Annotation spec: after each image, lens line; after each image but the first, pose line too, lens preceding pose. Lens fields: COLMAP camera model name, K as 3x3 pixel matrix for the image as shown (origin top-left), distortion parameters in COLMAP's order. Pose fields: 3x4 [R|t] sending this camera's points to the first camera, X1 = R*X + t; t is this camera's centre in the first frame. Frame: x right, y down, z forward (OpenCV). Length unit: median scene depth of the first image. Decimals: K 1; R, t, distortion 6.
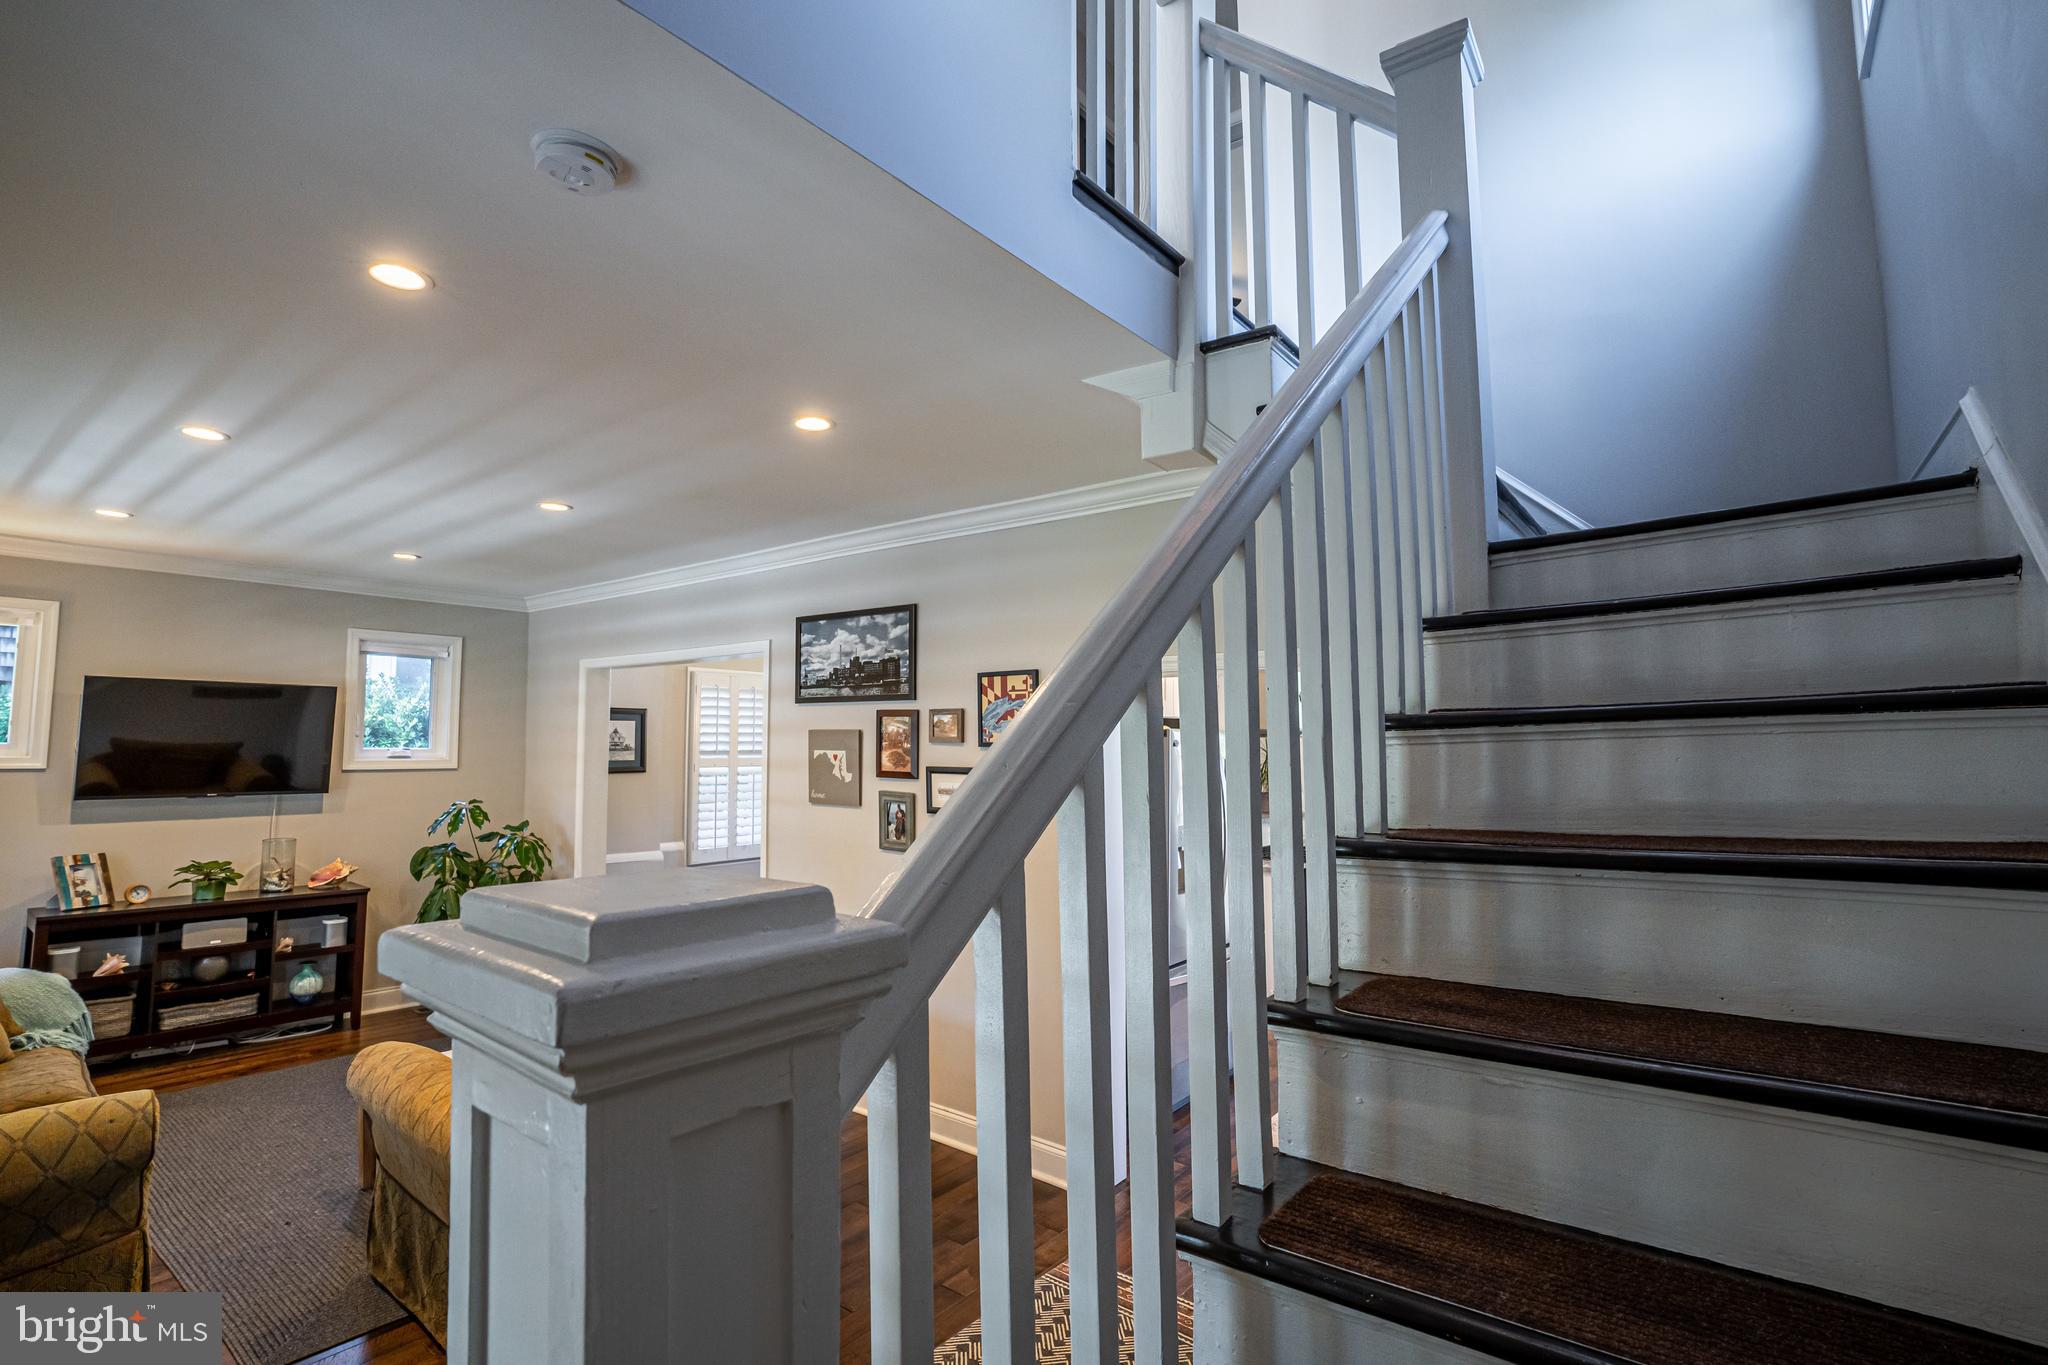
lens RADIAL K [[955.1, 0, 1035.7], [0, 955.1, 671.3], [0, 0, 1]] dist [-0.070571, 0.026627]
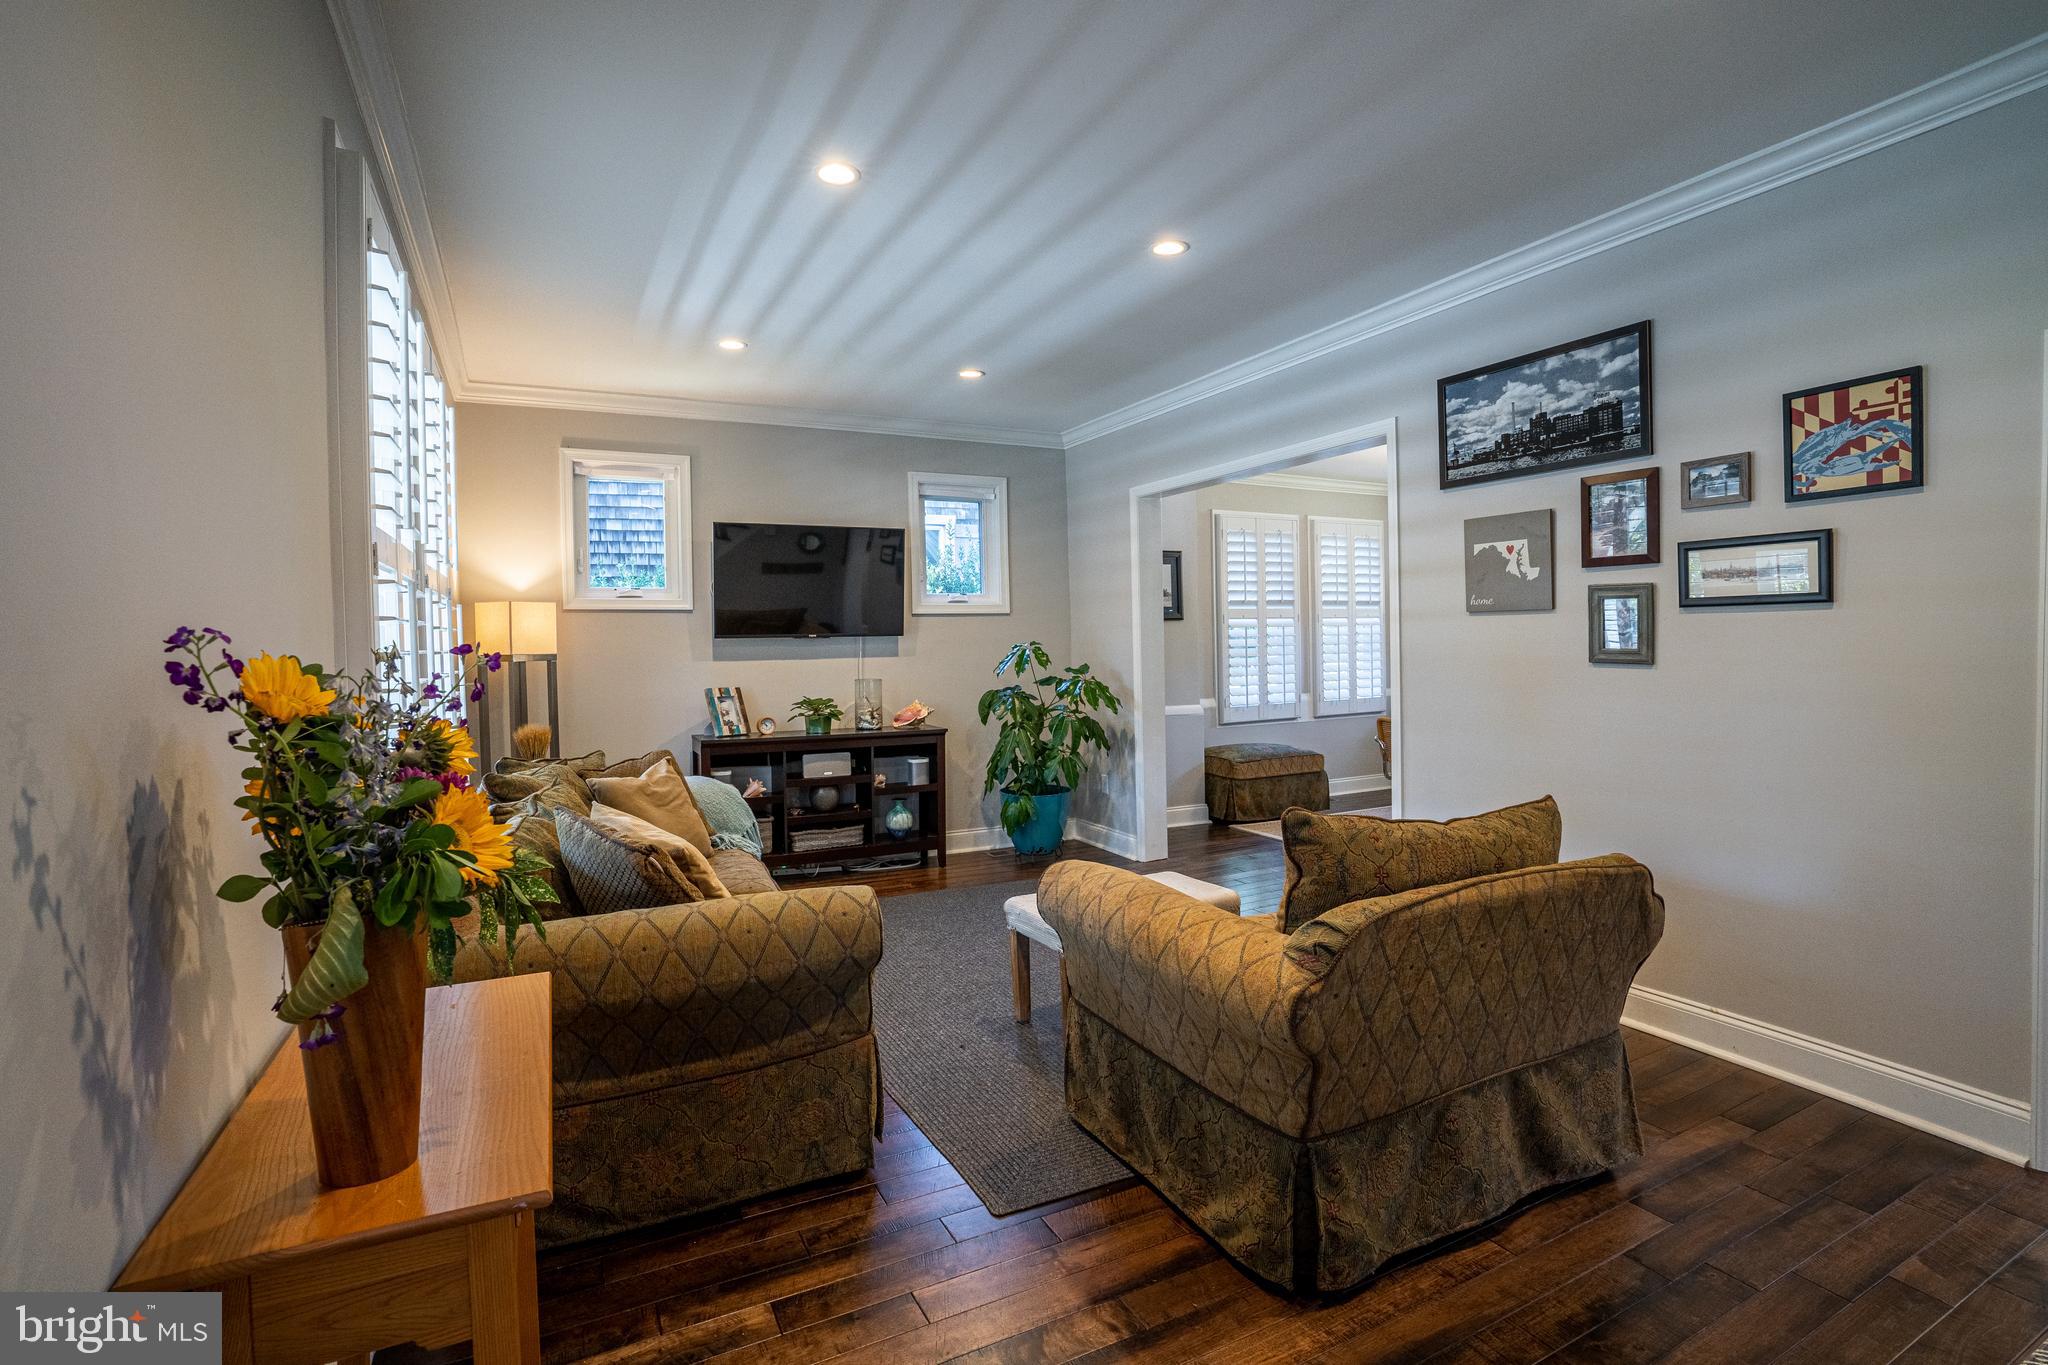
lens RADIAL K [[955.1, 0, 1035.7], [0, 955.1, 671.3], [0, 0, 1]] dist [-0.070571, 0.026627]
pose [[0.906373, -0.007839, -0.422405, -0.235419], [0.053414, 0.993931, 0.096166, 0.093442], [0.419088, -0.109725, 0.901291, 0.141247]]
